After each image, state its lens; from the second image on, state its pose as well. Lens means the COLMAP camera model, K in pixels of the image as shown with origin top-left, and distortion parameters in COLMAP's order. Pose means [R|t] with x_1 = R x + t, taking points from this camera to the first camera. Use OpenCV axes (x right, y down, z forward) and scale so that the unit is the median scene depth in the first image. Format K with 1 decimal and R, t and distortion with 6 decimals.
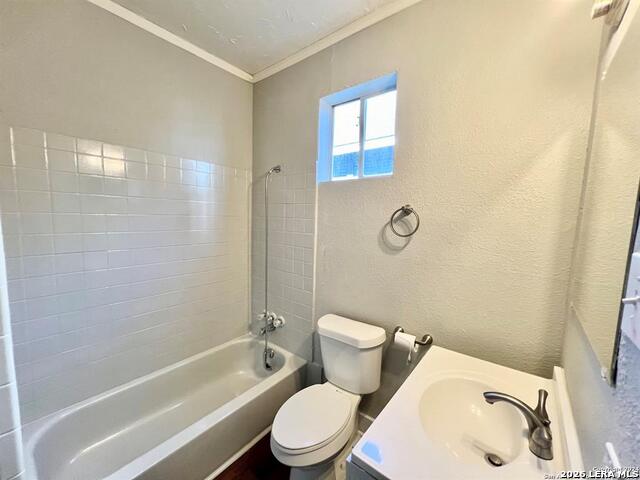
lens RADIAL K [[259.0, 0, 321.6], [0, 259.0, 239.7], [0, 0, 1]] dist [0.017763, -0.000037]
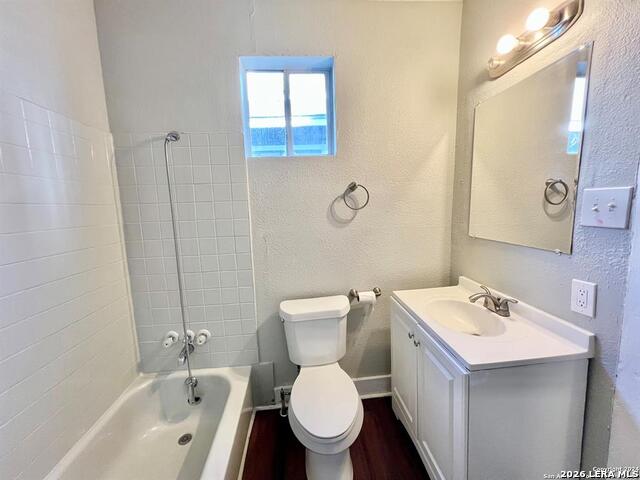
lens RADIAL K [[257.7, 0, 319.5], [0, 257.7, 238.1], [0, 0, 1]] dist [-0.002213, 0.000221]
pose [[0.716841, -0.140114, 0.683013, -0.476745], [0.117628, 0.989862, 0.079607, 0.003364], [-0.687242, 0.023276, 0.726055, 0.235669]]
